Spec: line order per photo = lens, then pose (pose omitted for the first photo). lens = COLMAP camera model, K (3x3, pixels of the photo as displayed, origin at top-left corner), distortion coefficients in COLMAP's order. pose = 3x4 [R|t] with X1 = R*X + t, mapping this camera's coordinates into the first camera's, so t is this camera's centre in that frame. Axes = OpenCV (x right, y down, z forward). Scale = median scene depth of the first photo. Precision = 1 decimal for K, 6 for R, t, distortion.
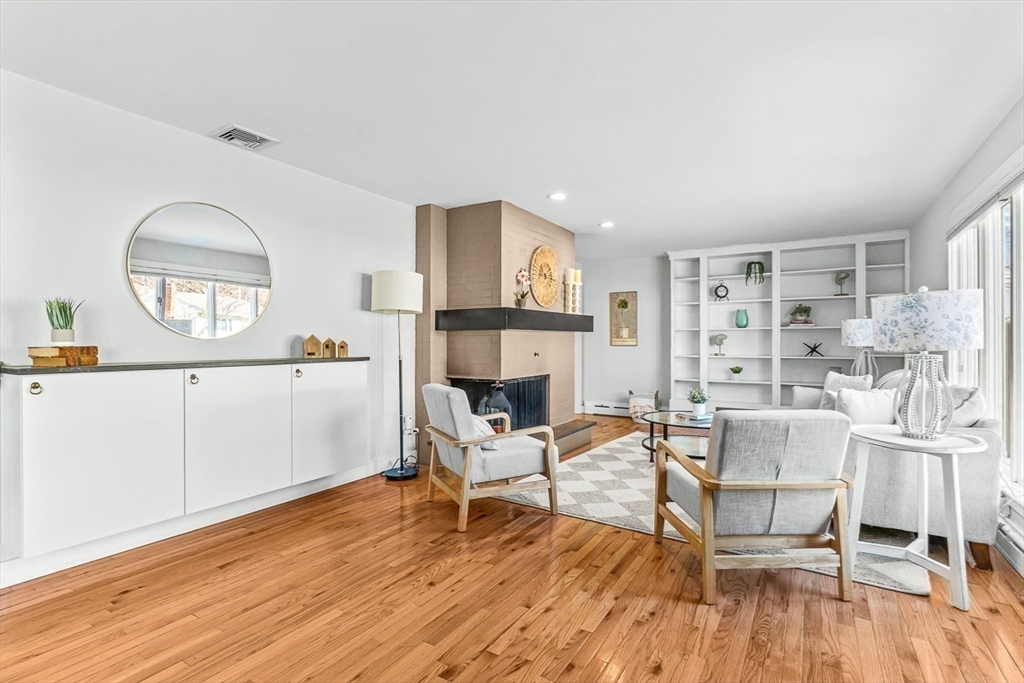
lens RADIAL K [[497.9, 0, 510.5], [0, 497.9, 340.7], [0, 0, 1]] dist [0.020232, -0.000335]
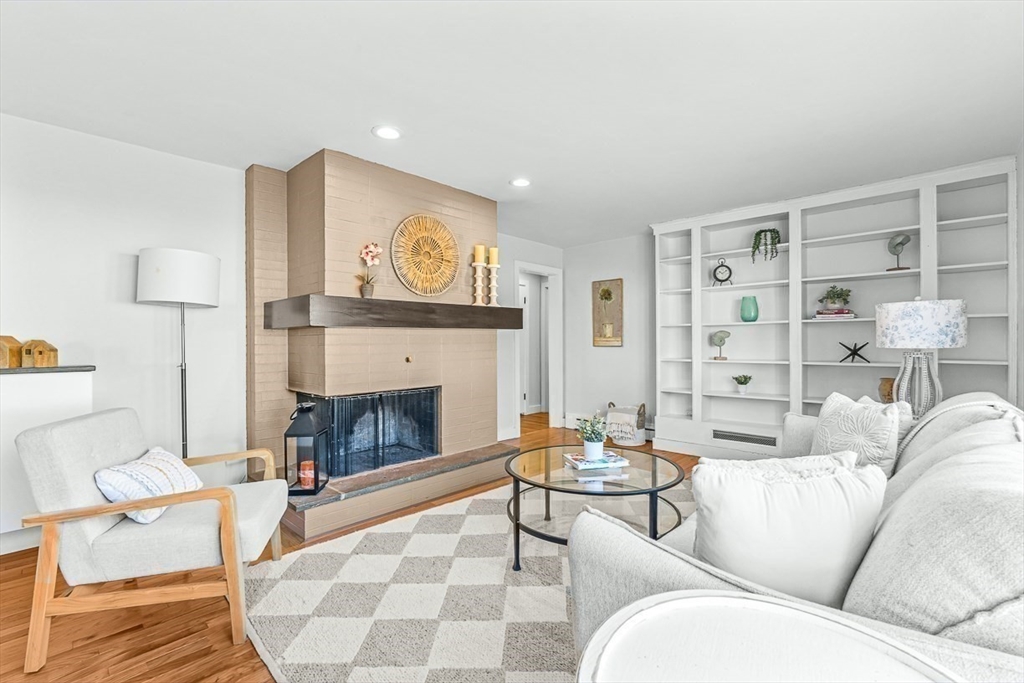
lens RADIAL K [[451.4, 0, 516.0], [0, 451.4, 341.7], [0, 0, 1]] dist [0.002995, -0.000708]
pose [[0.977297, -0.004651, -0.211821, 0.278466], [0.005340, 0.999982, 0.002681, -0.000487], [0.211805, -0.003752, 0.977305, 0.296011]]
